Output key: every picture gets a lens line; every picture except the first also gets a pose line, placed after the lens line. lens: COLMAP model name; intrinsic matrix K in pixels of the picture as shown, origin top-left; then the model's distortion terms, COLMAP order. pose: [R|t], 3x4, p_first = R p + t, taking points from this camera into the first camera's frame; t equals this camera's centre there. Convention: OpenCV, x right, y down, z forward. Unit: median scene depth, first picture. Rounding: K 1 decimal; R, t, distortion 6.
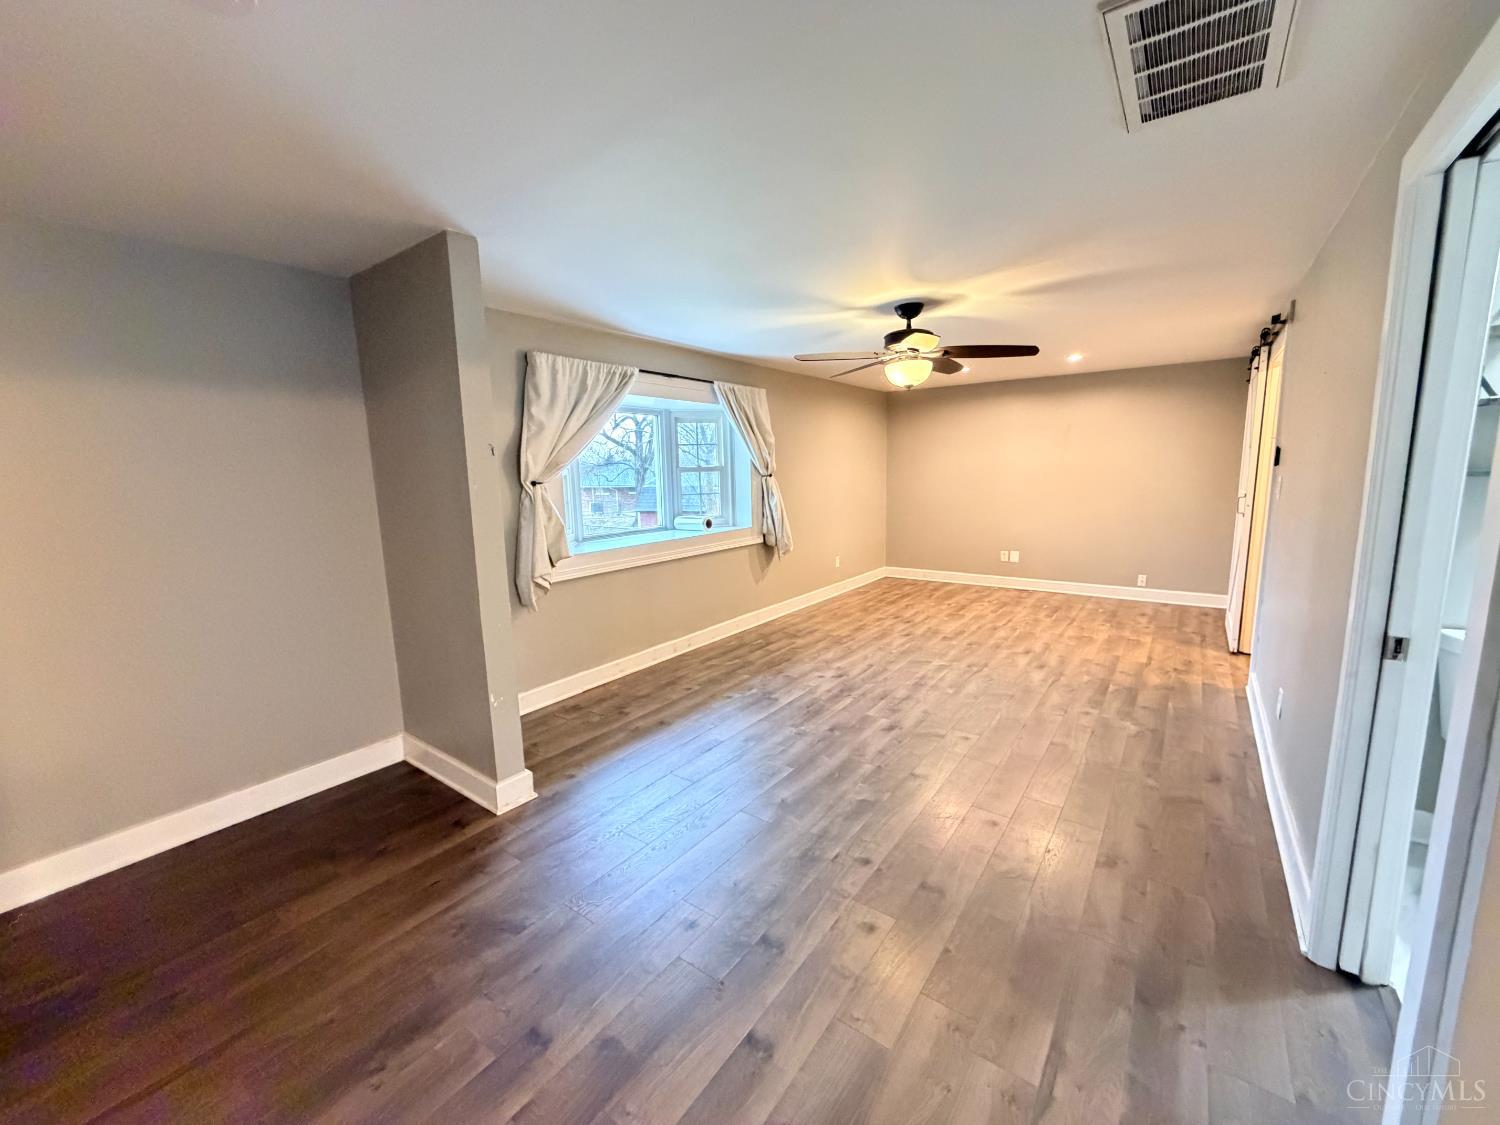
lens RADIAL K [[596.6, 0, 745.8], [0, 596.6, 563.2], [0, 0, 1]] dist [-0.000672, 0.000377]
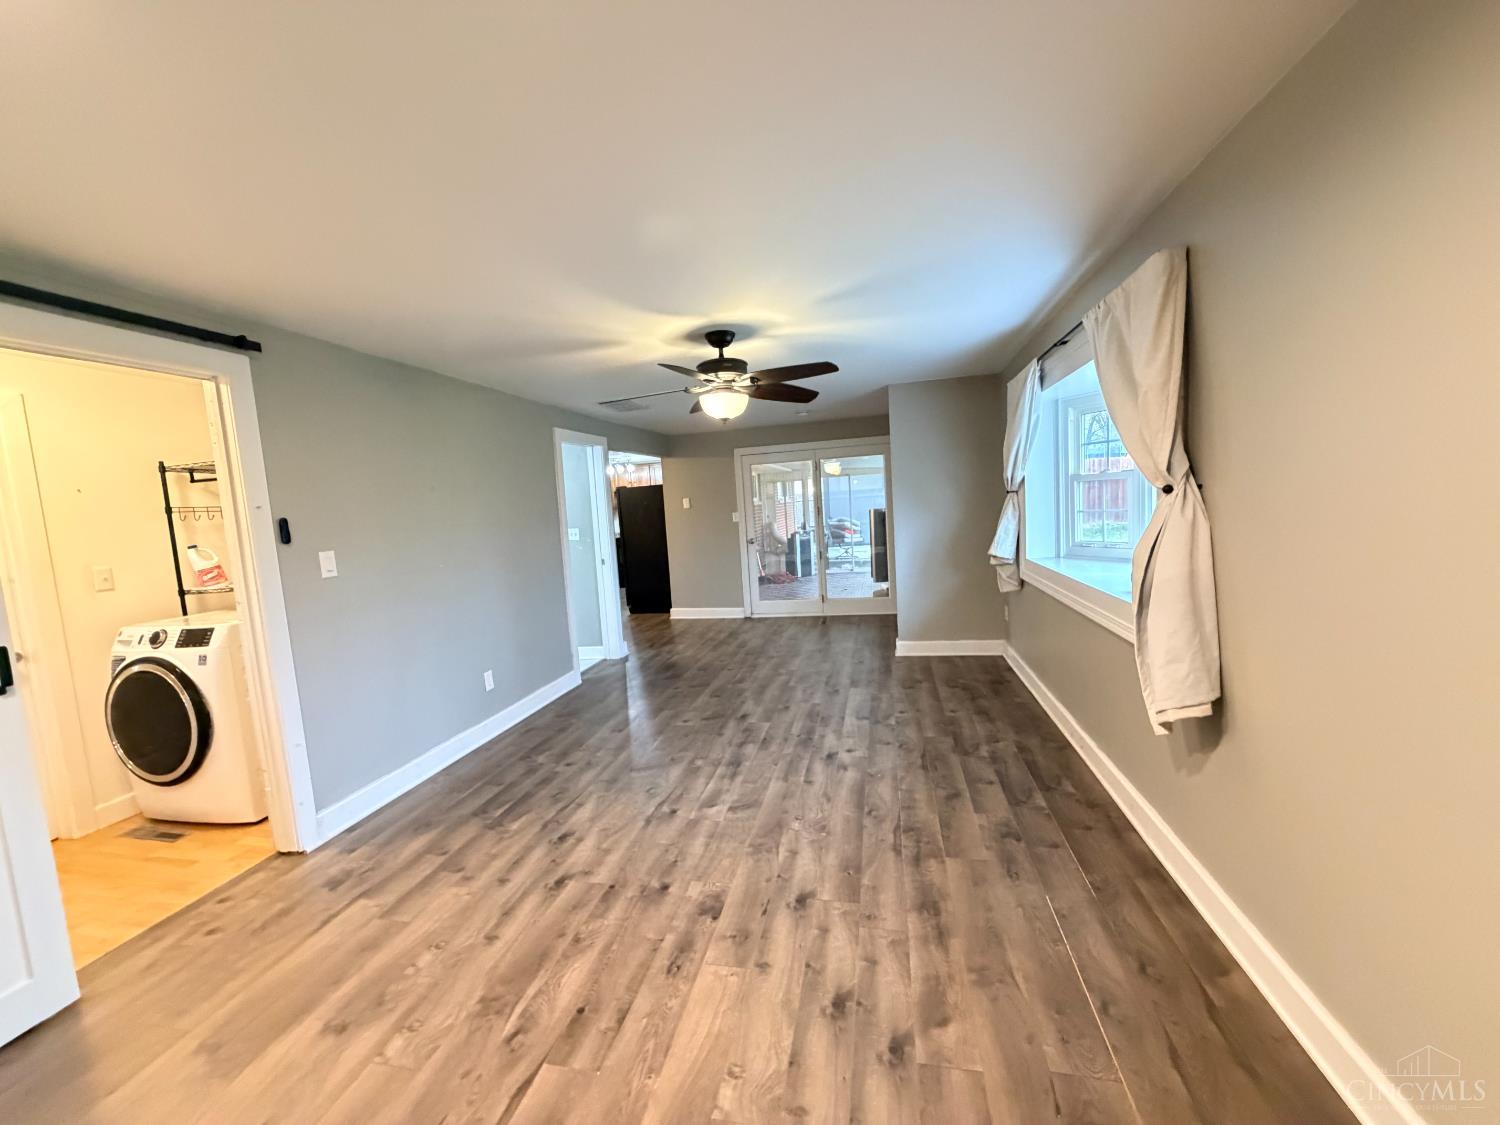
lens RADIAL K [[596.6, 0, 745.8], [0, 596.6, 563.2], [0, 0, 1]] dist [-0.000672, 0.000377]
pose [[-0.909447, 0.123668, -0.397004, 0.529195], [0.023672, 0.968600, 0.247494, -0.253361], [0.415145, 0.215685, -0.883818, 1.555551]]
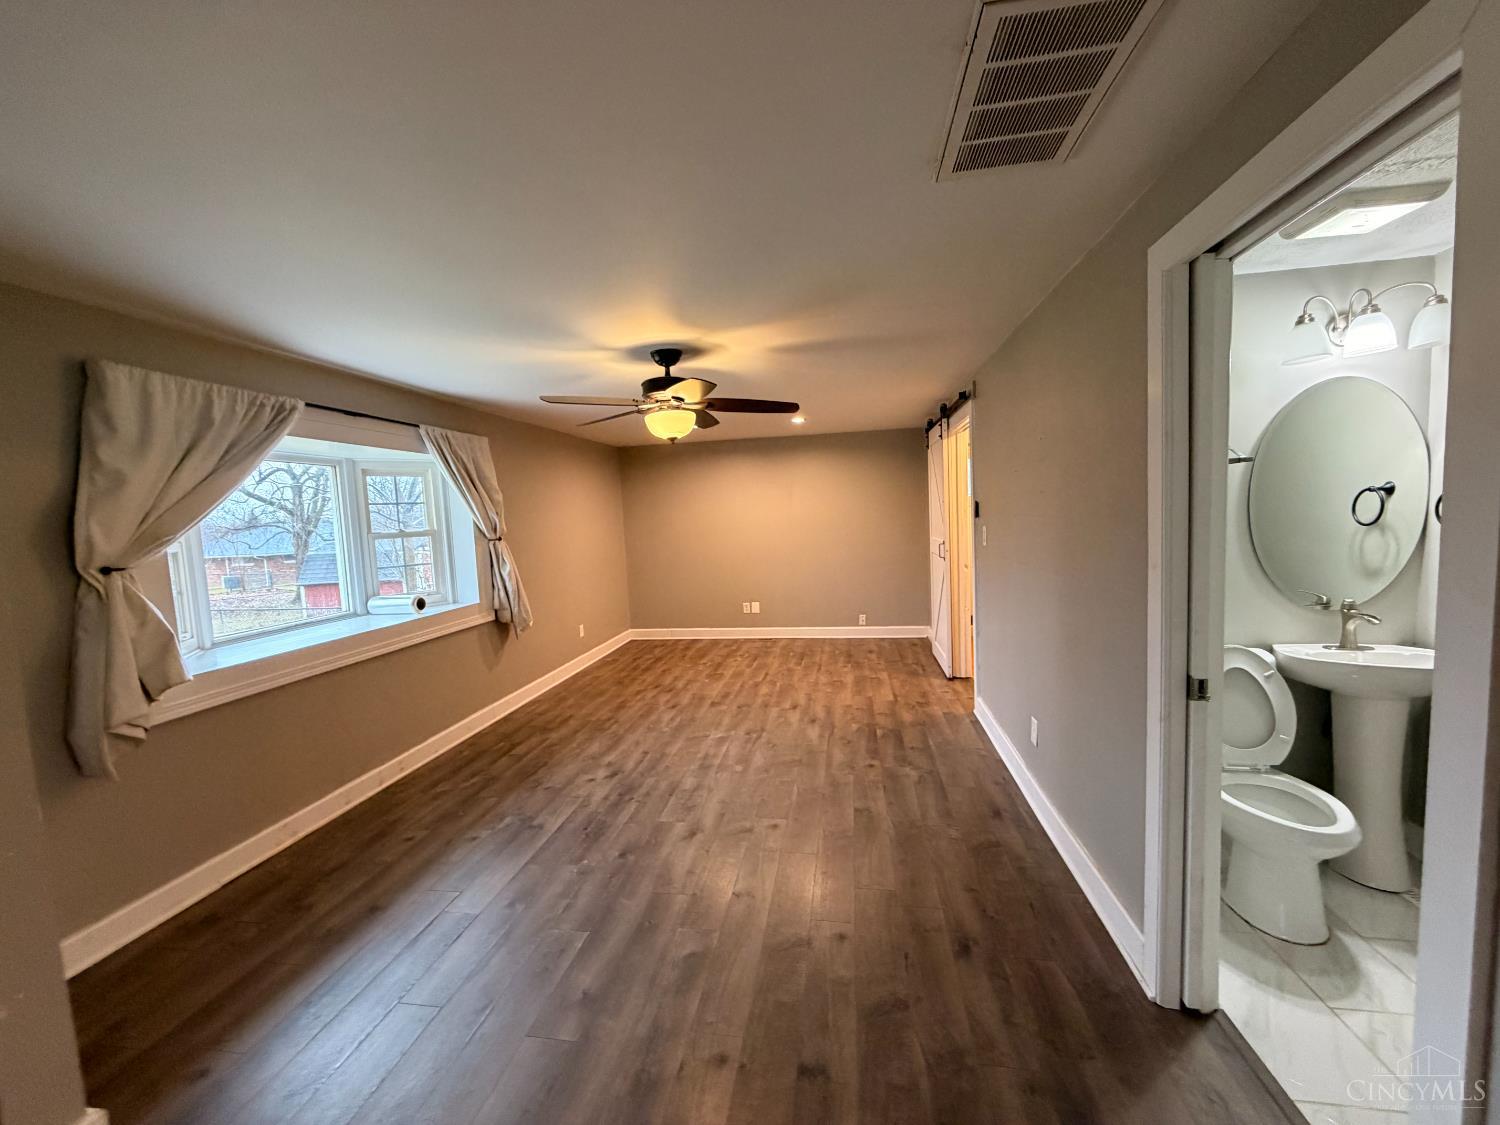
lens RADIAL K [[596.6, 0, 745.8], [0, 596.6, 563.2], [0, 0, 1]] dist [-0.000672, 0.000377]
pose [[0.891791, -0.054917, 0.449103, -0.036321], [0.095360, 0.993123, -0.067918, -0.030475], [-0.442285, 0.103395, 0.890895, 0.134792]]
